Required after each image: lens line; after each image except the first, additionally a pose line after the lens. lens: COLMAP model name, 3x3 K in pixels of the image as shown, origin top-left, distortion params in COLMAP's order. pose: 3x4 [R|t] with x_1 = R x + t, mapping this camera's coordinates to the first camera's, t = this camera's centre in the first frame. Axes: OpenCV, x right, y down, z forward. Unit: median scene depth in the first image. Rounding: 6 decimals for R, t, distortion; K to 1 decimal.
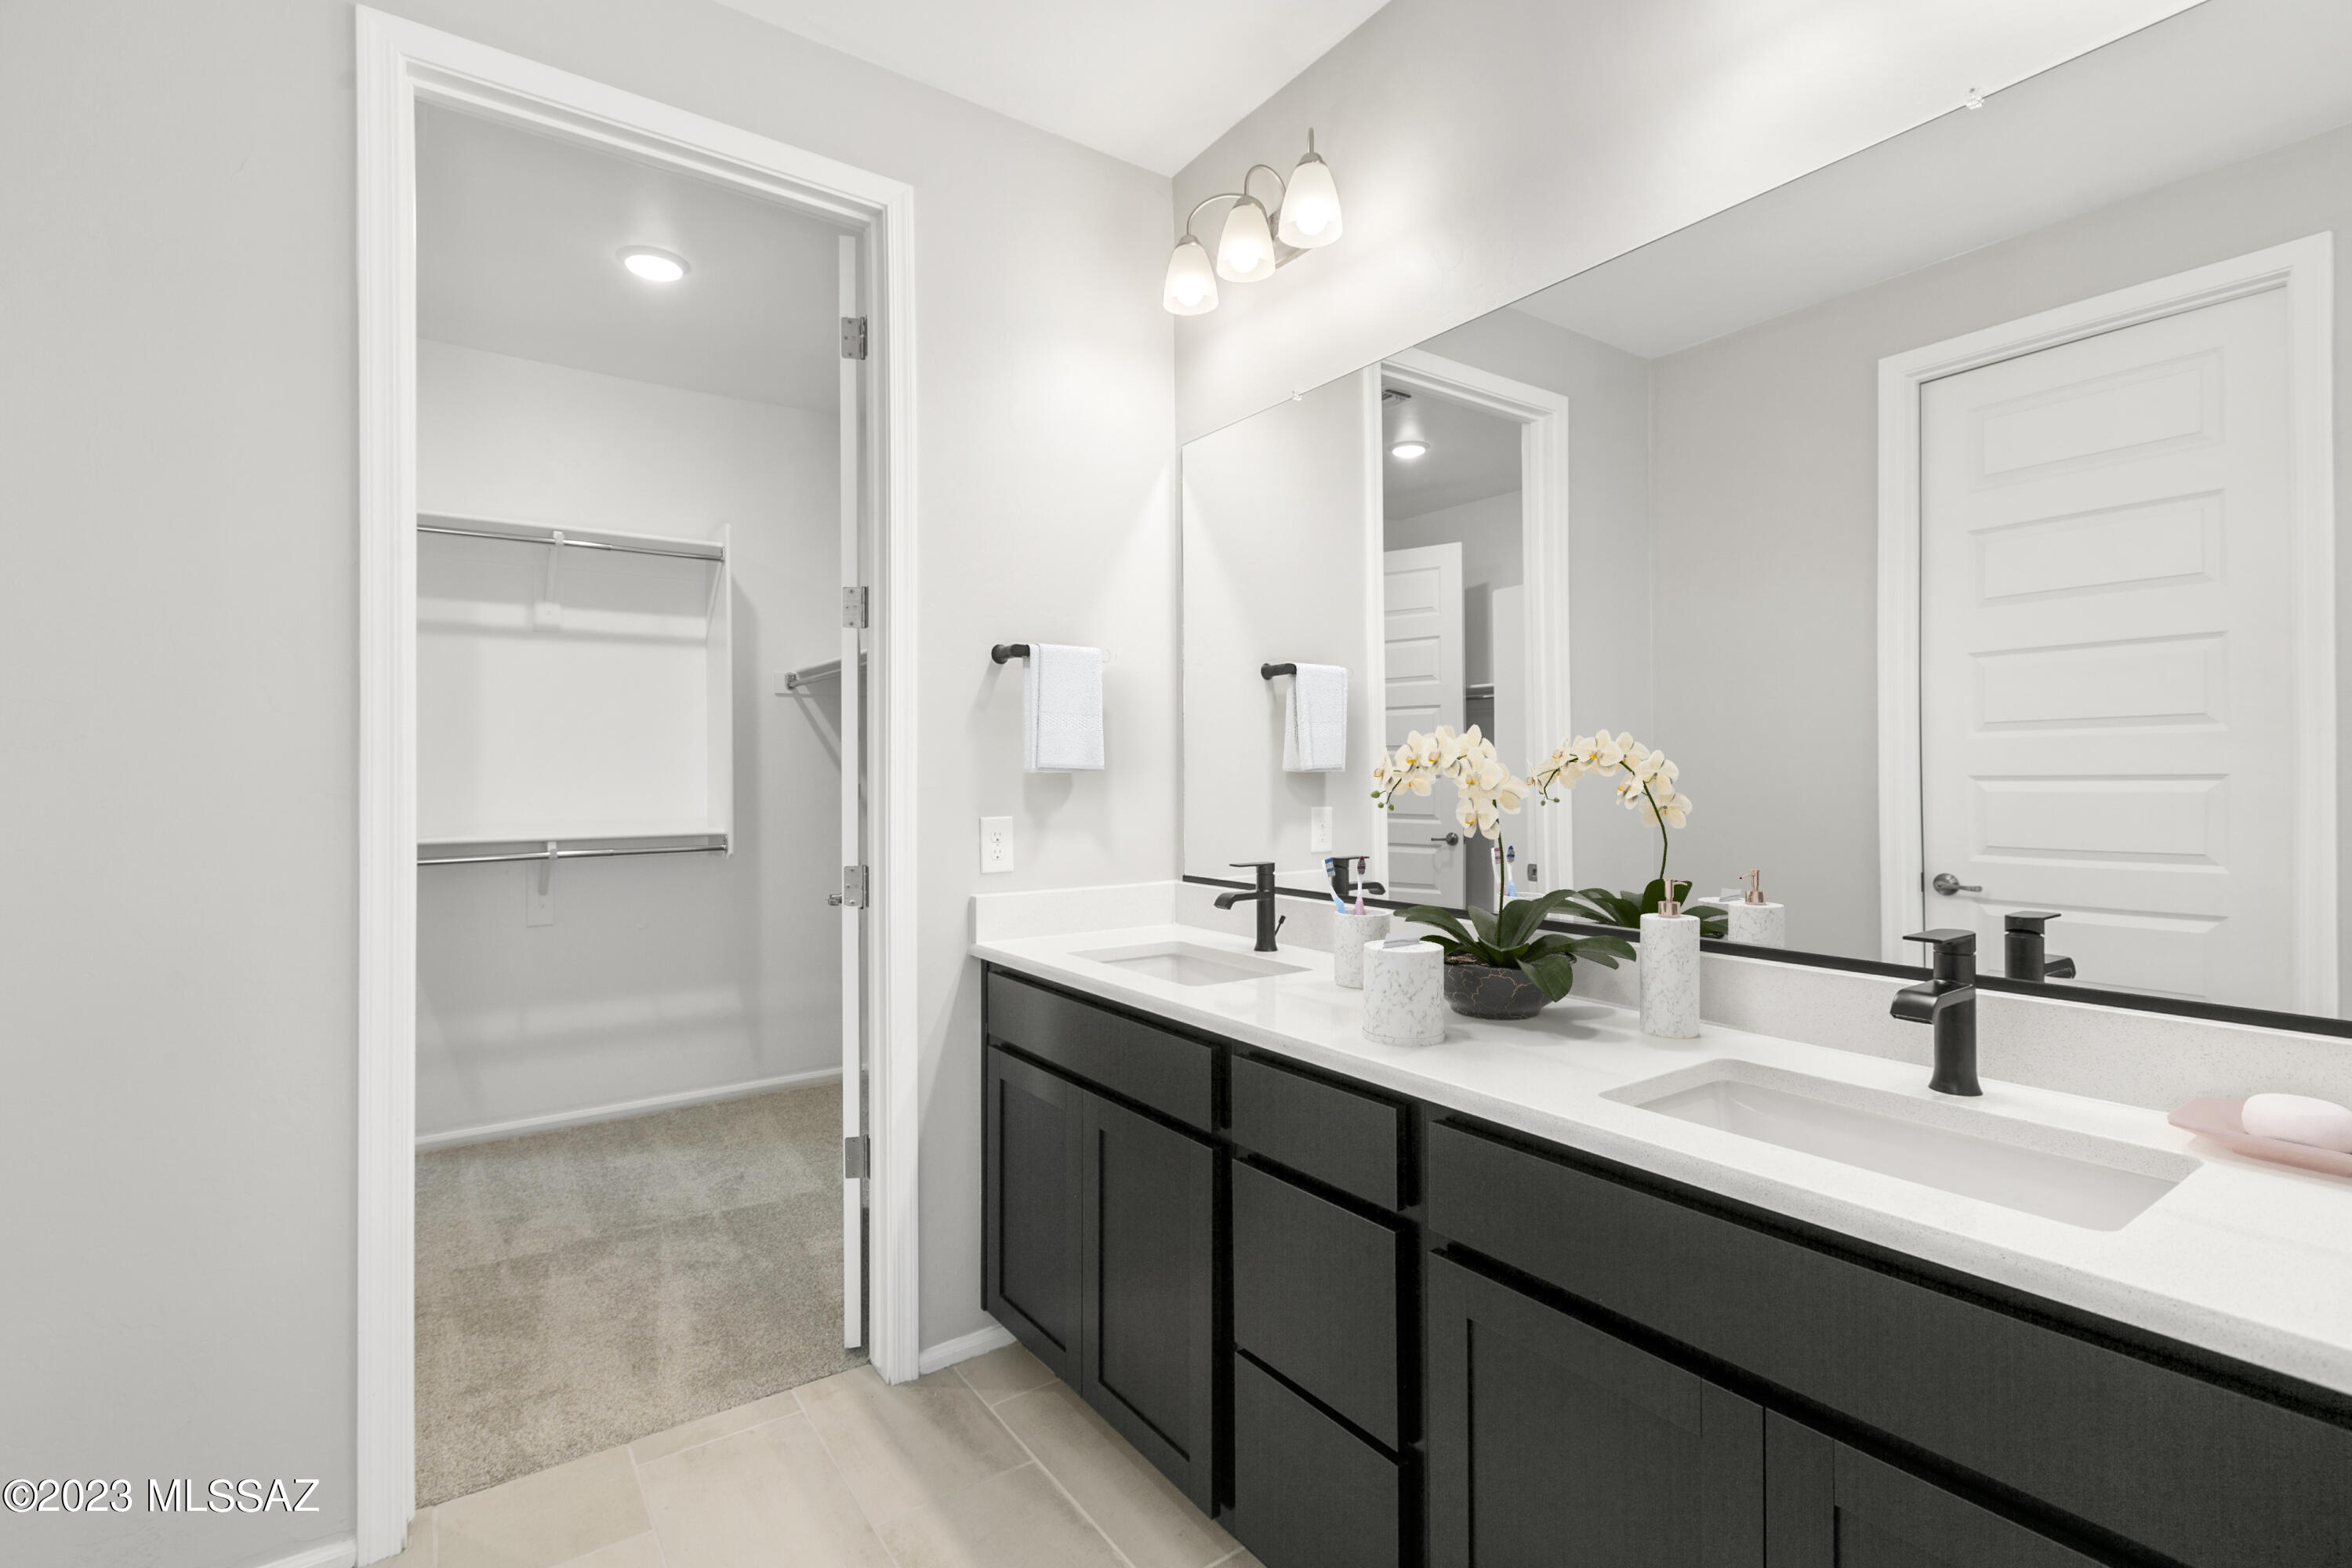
lens RADIAL K [[1073.2, 0, 1177.7], [0, 1073.2, 782.6], [0, 0, 1]] dist [-0.001347, -0.000082]
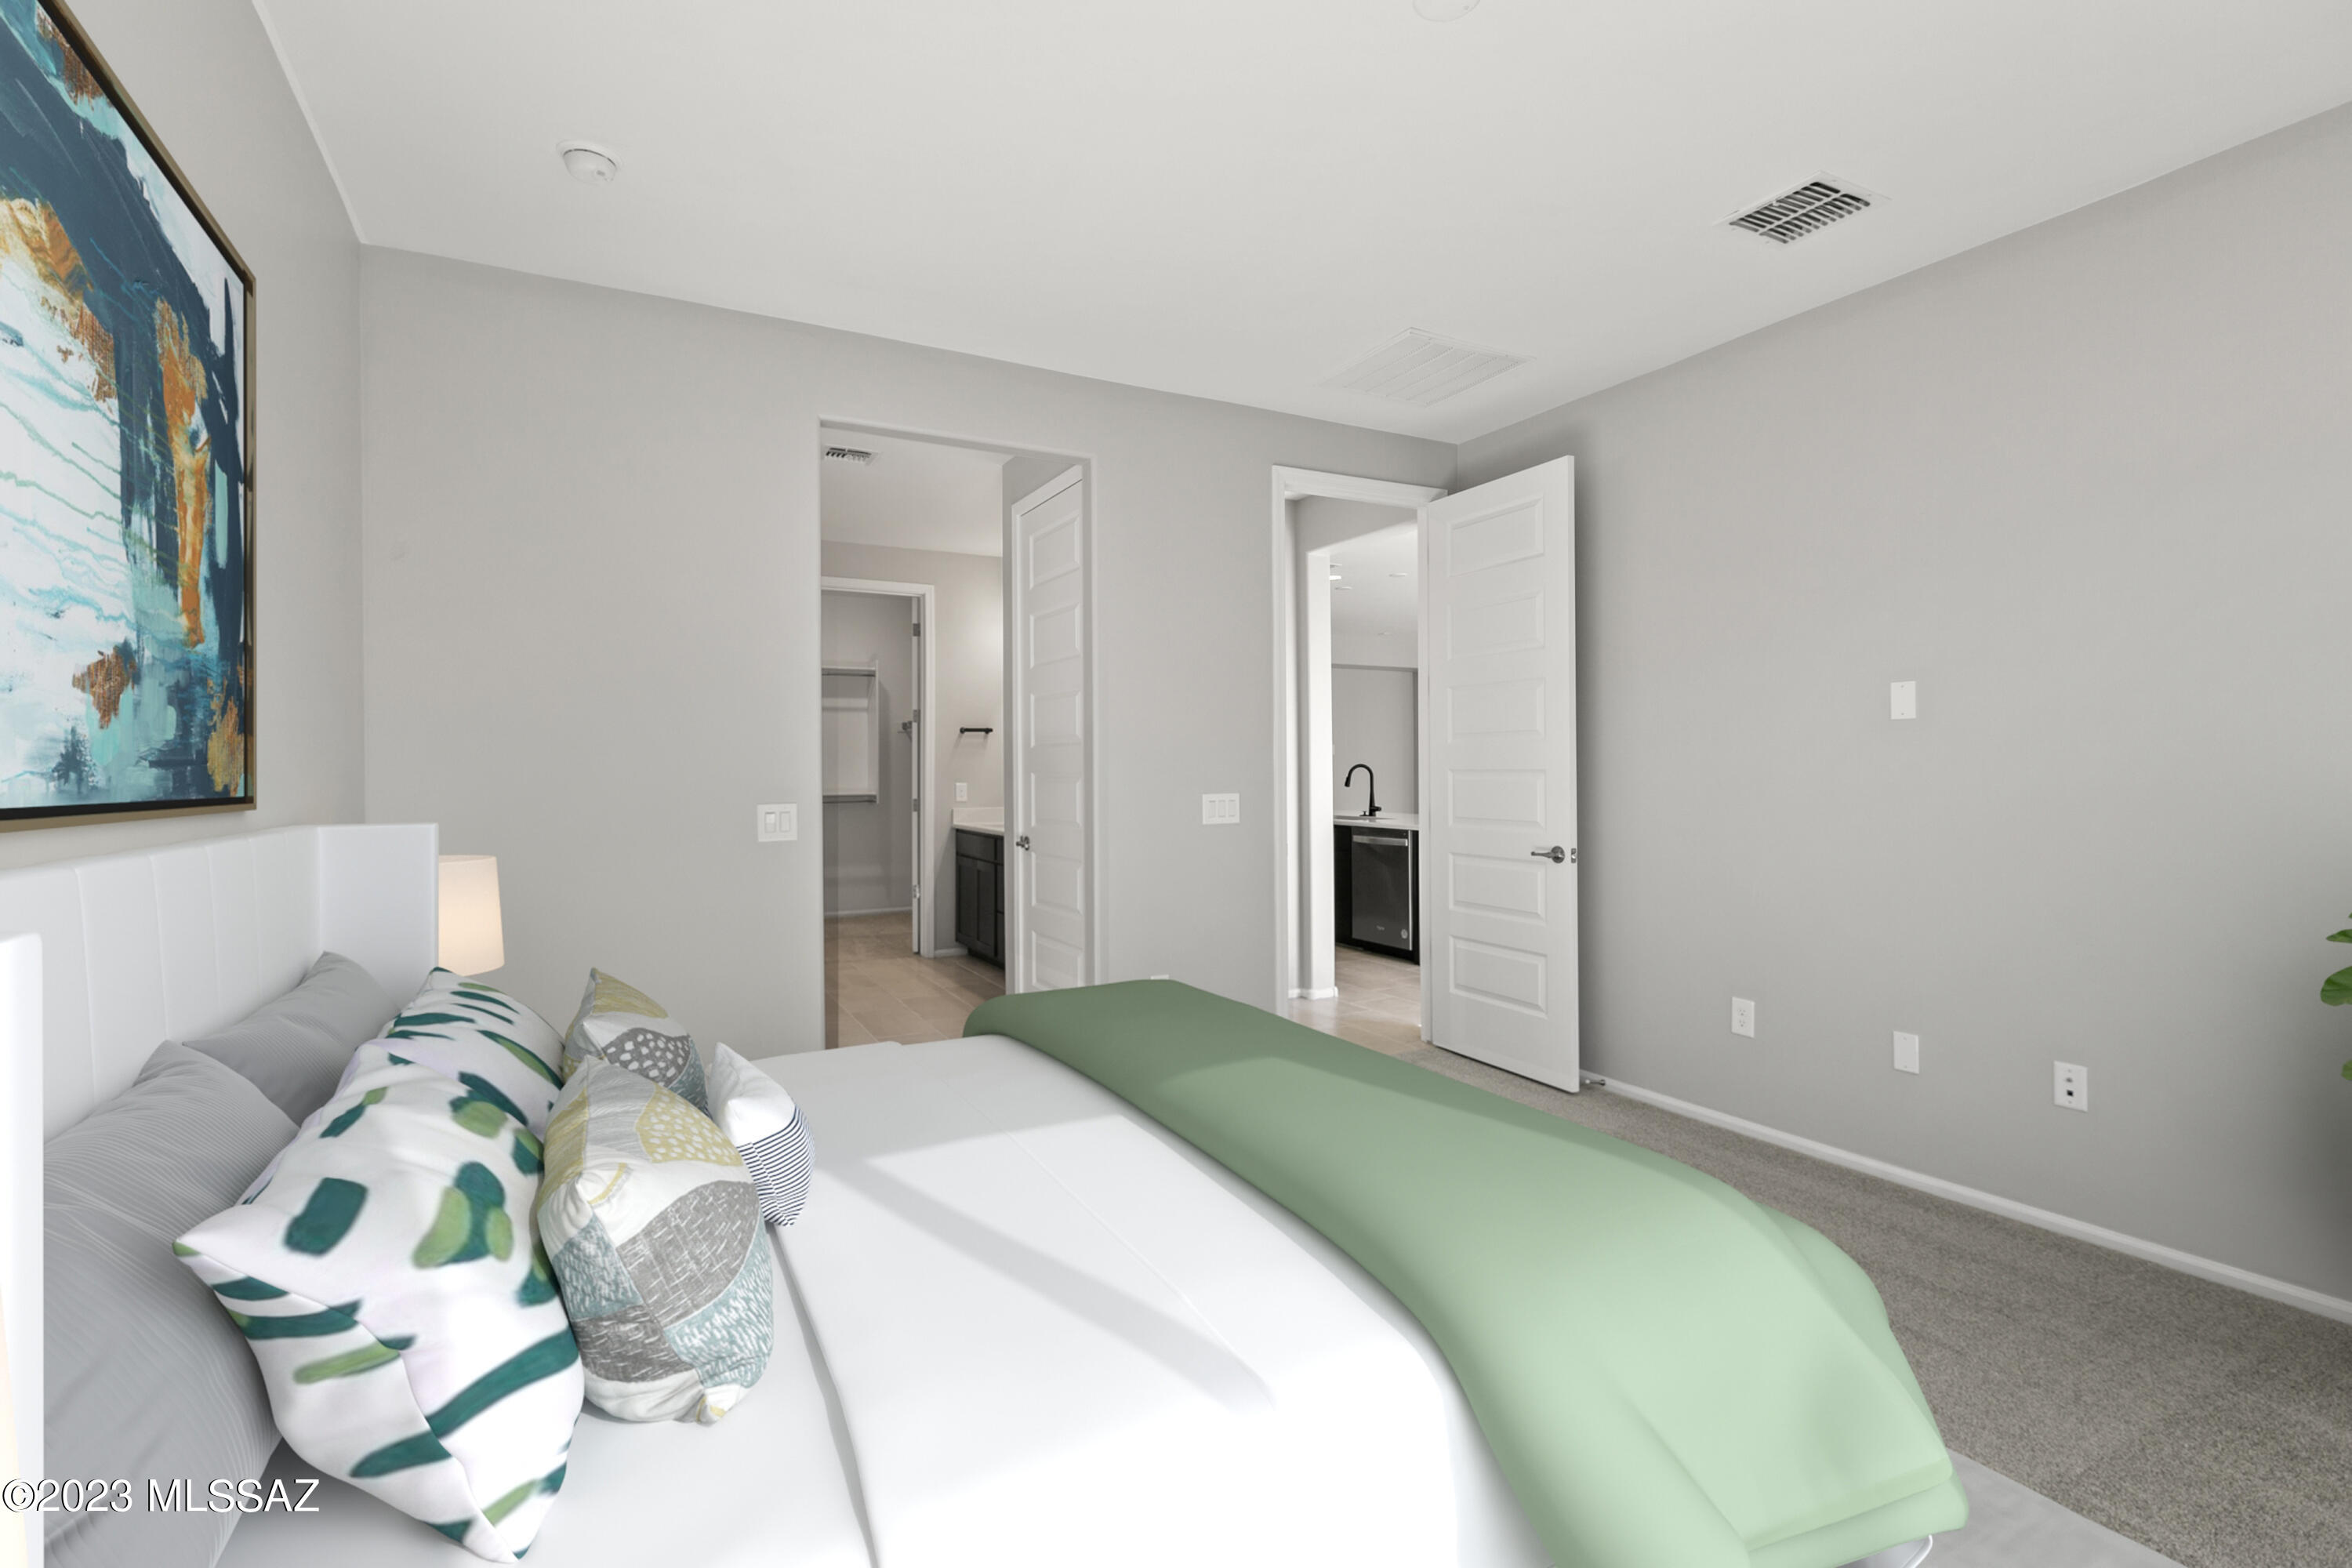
lens RADIAL K [[1073.2, 0, 1174.4], [0, 1073.2, 777.8], [0, 0, 1]] dist [-0.001347, -0.000082]
pose [[0.992123, 0.003955, -0.125202, 0.824577], [-0.003835, 0.999992, 0.001199, 0.011220], [0.125206, -0.000710, 0.992131, -1.975511]]
